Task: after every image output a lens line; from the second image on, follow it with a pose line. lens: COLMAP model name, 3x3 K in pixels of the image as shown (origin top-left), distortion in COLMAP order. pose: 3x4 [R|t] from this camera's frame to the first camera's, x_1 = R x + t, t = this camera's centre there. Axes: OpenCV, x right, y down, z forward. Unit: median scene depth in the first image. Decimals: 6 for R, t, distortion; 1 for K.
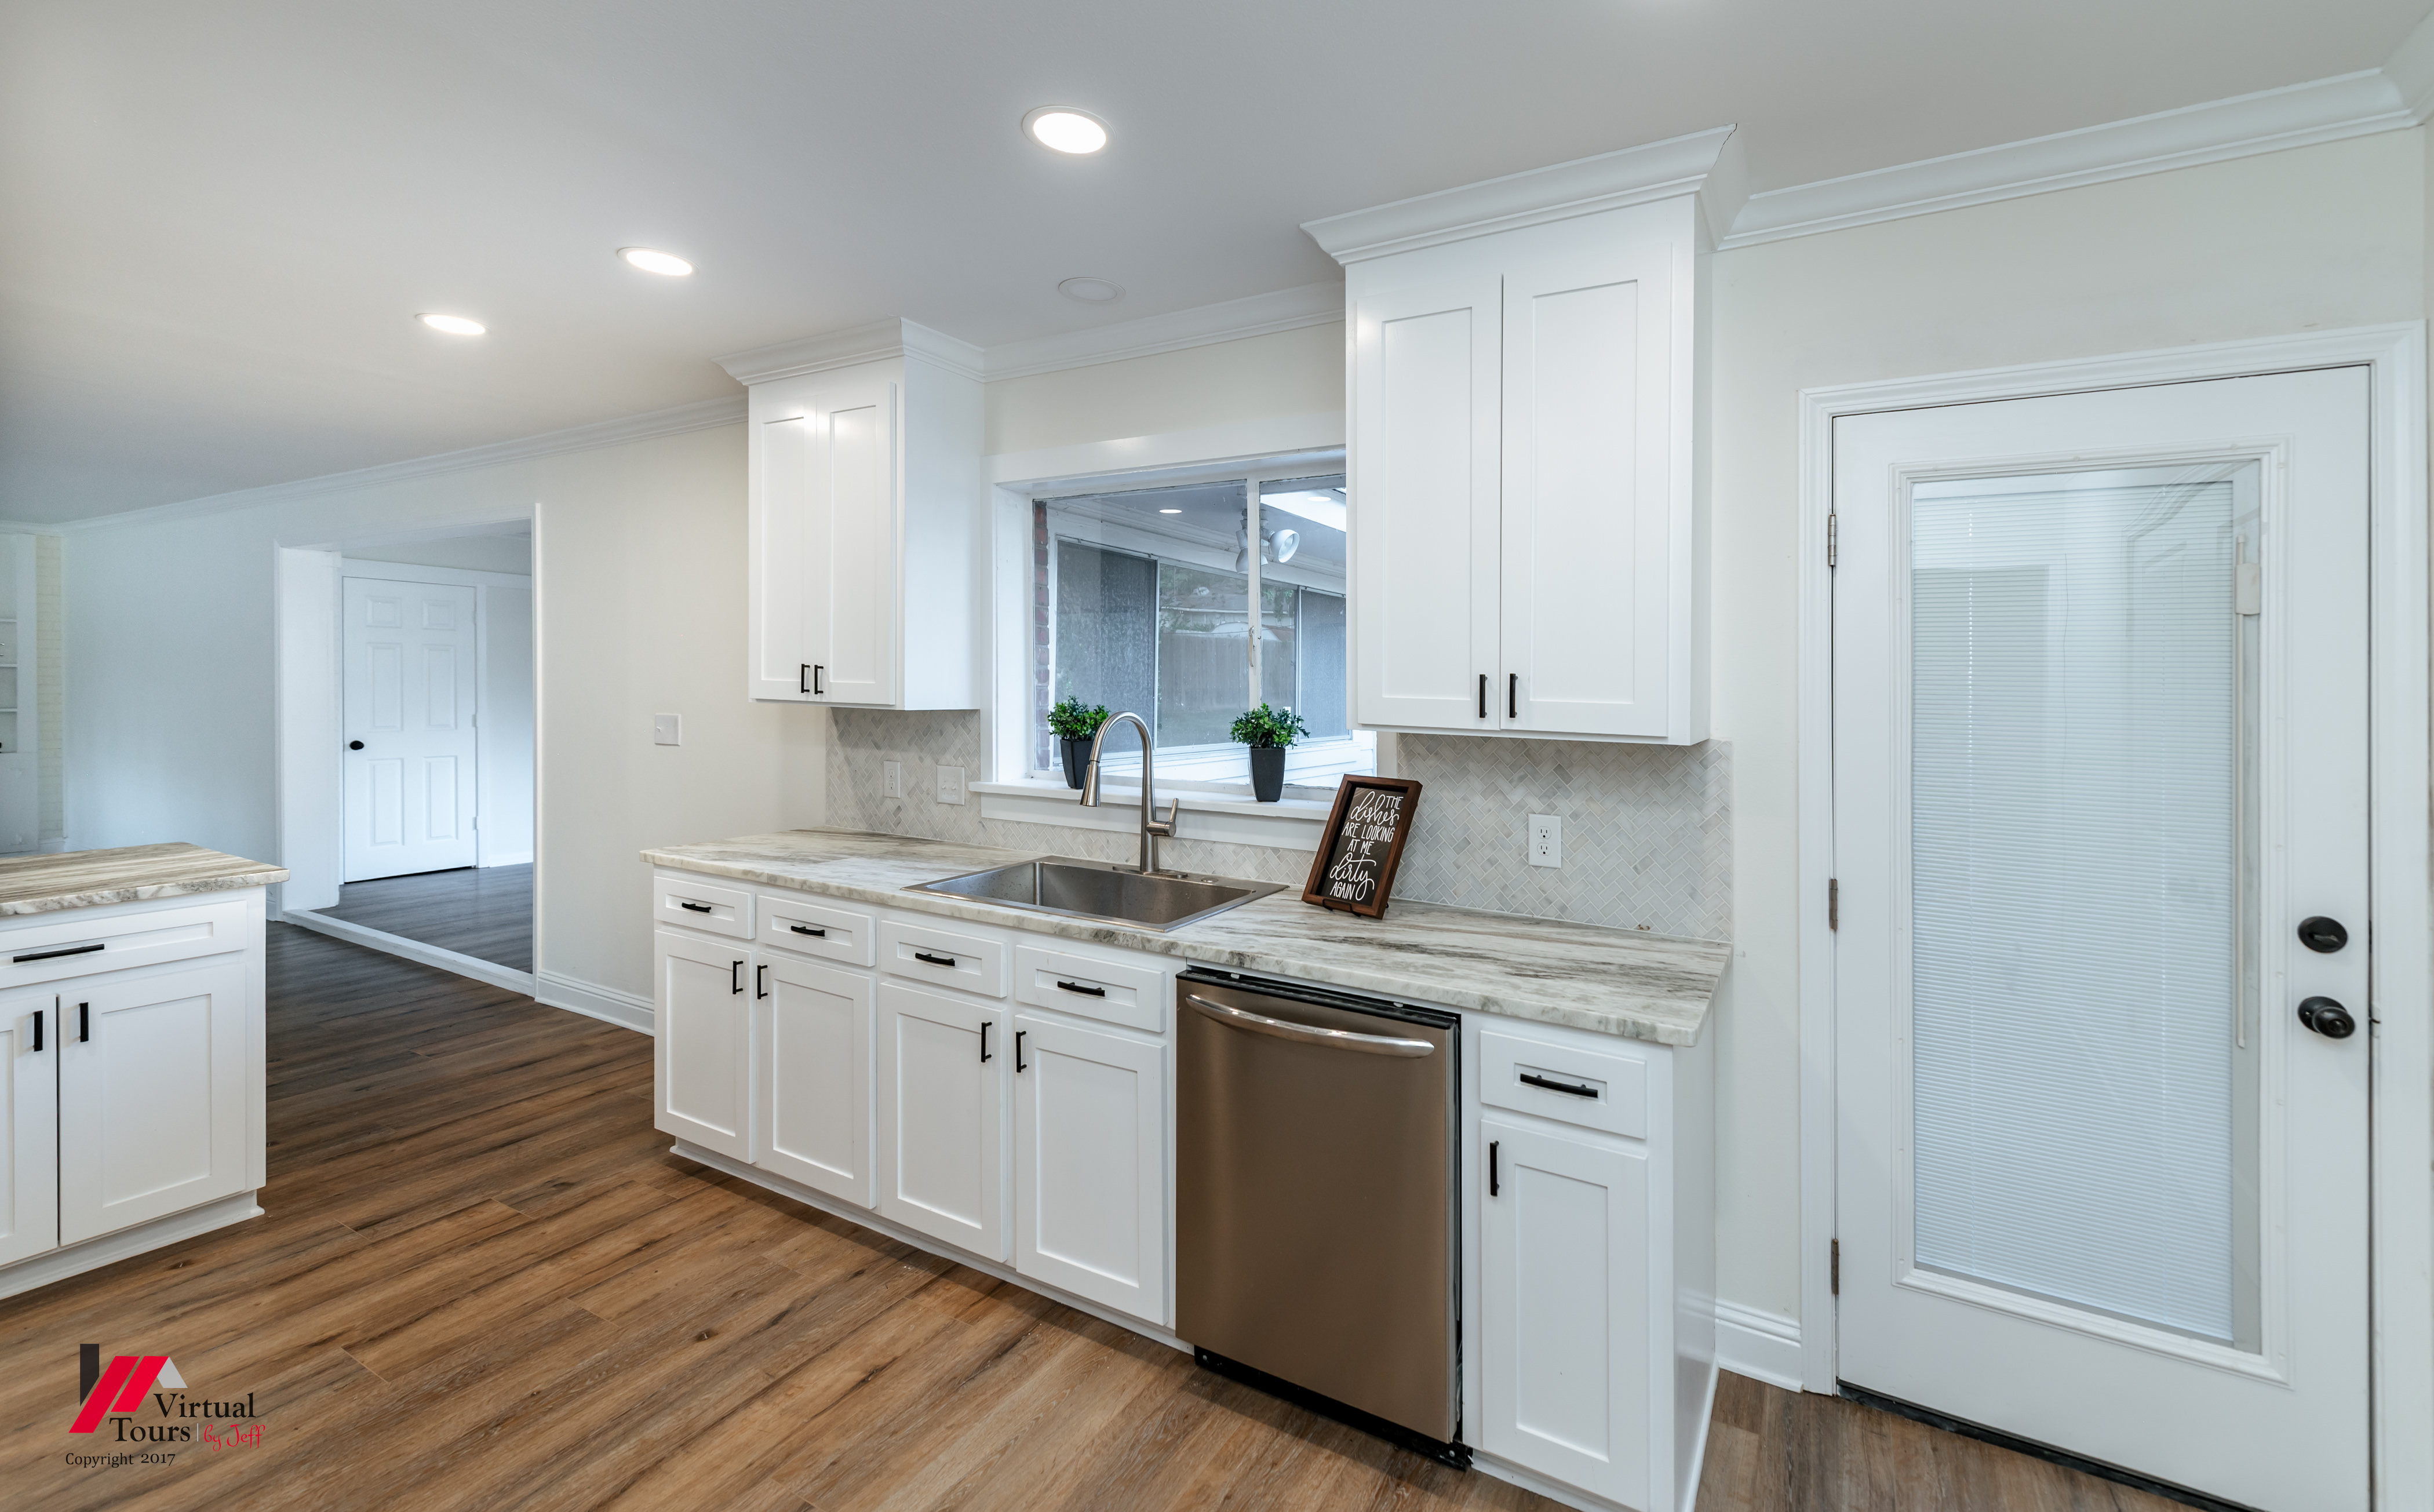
lens RADIAL K [[1002.5, 0, 1307.5], [0, 1002.5, 686.1], [0, 0, 1]] dist [0.002331, 0.000088]
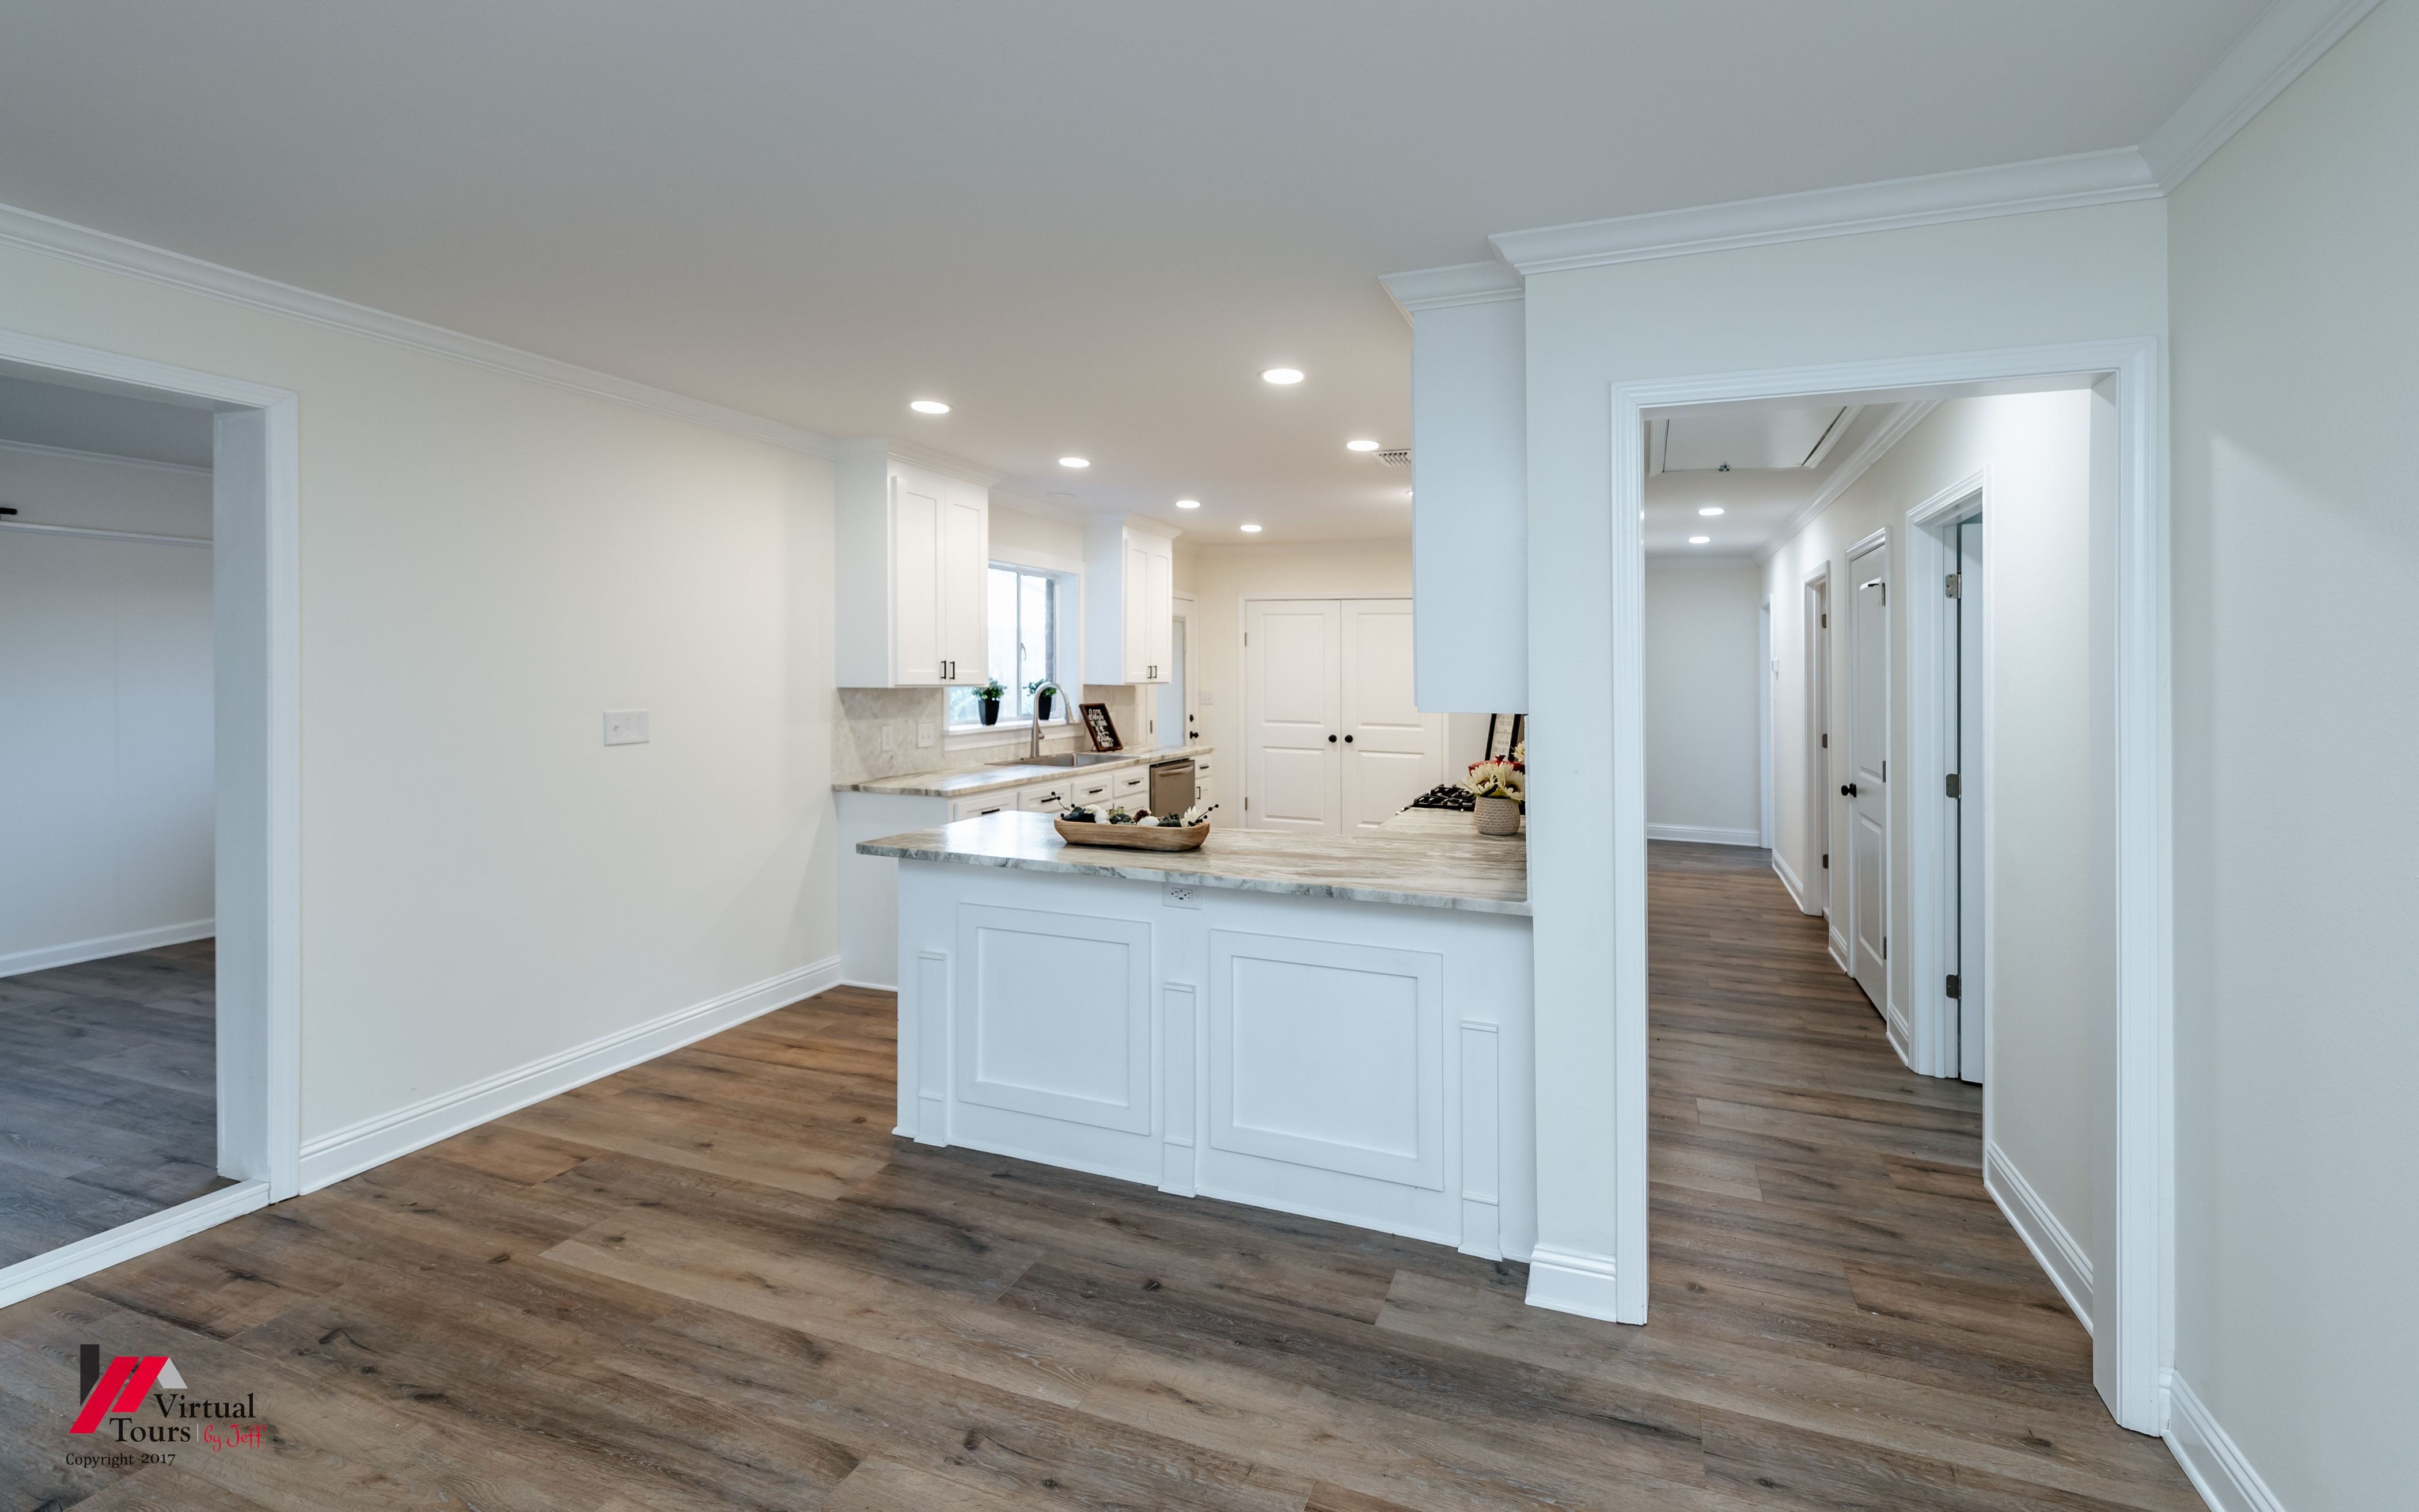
lens RADIAL K [[1001.5, 0, 1264.9], [0, 1001.5, 671.8], [0, 0, 1]] dist [0.000052, -0.000031]
pose [[-0.128469, -0.018729, 0.991537, -2.300525], [-0.005305, 0.999820, 0.018198, -0.038477], [-0.991699, -0.002922, -0.128546, 0.774924]]
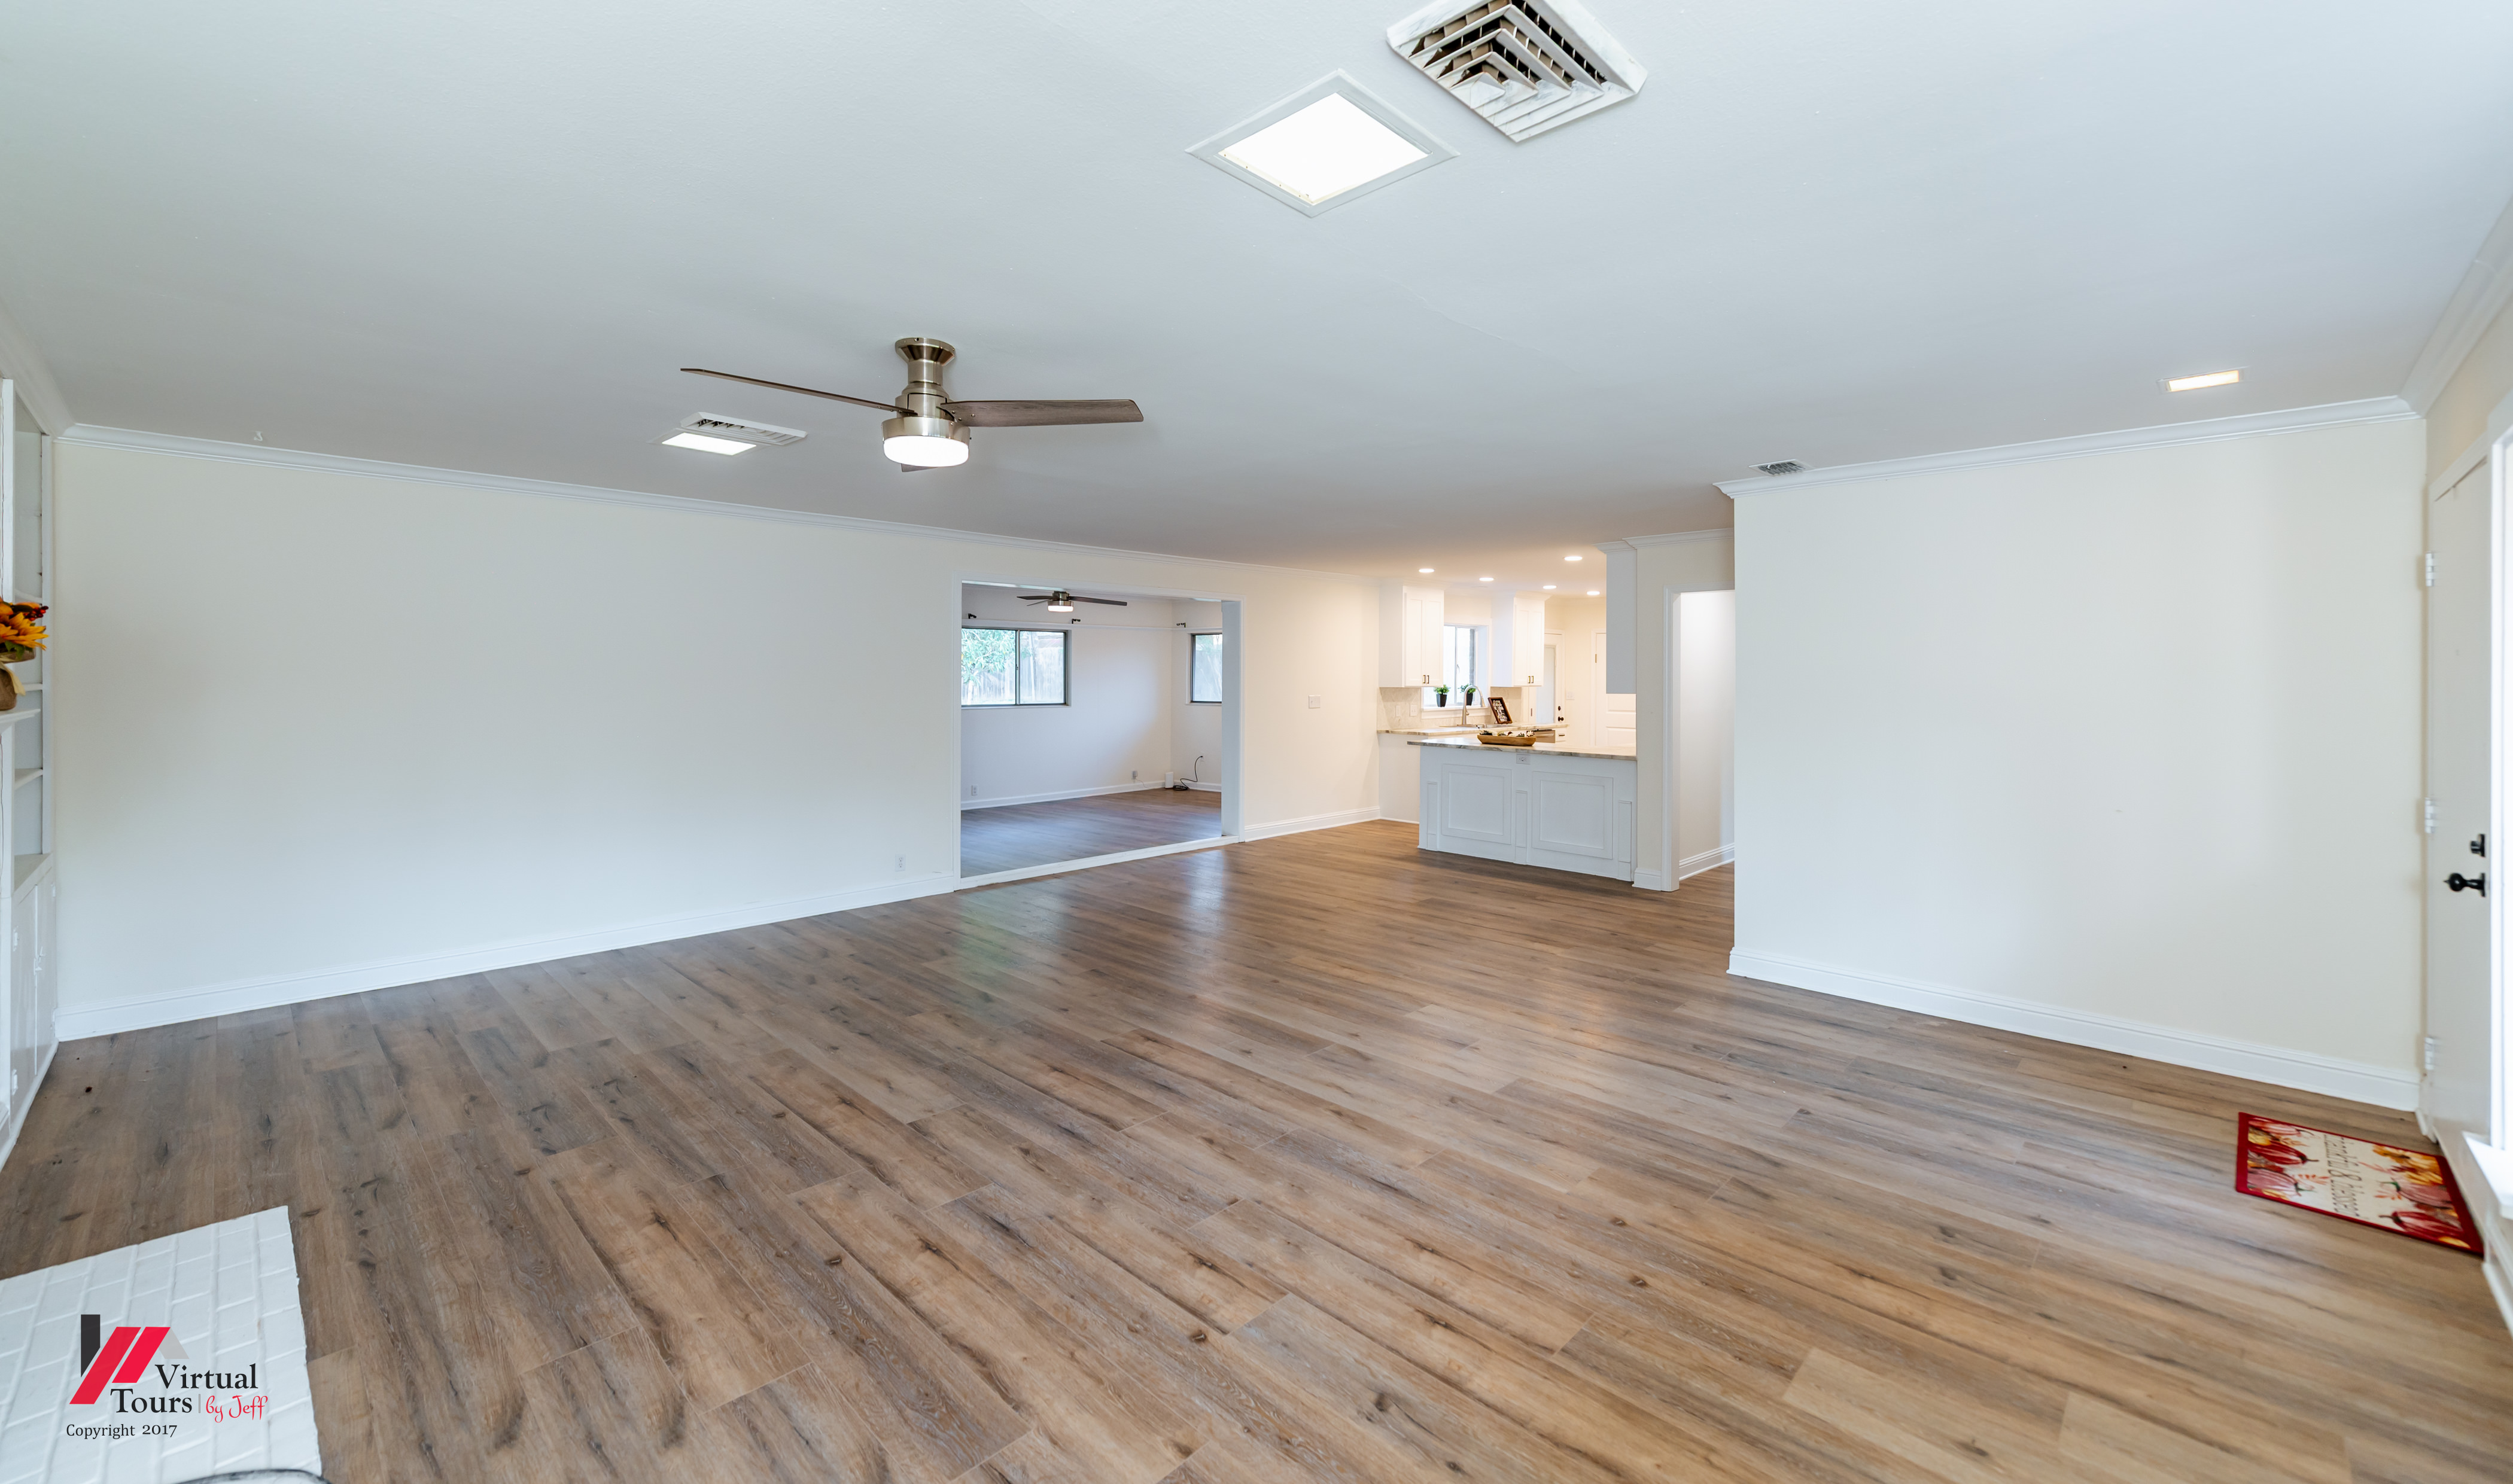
lens RADIAL K [[992.5, 0, 1258.9], [0, 992.5, 732.2], [0, 0, 1]] dist [0.002588, 0.000155]
pose [[0.279710, -0.074123, 0.957219, -4.197485], [0.003969, 0.997096, 0.076051, -0.093947], [-0.960076, -0.017473, 0.279192, 0.661440]]
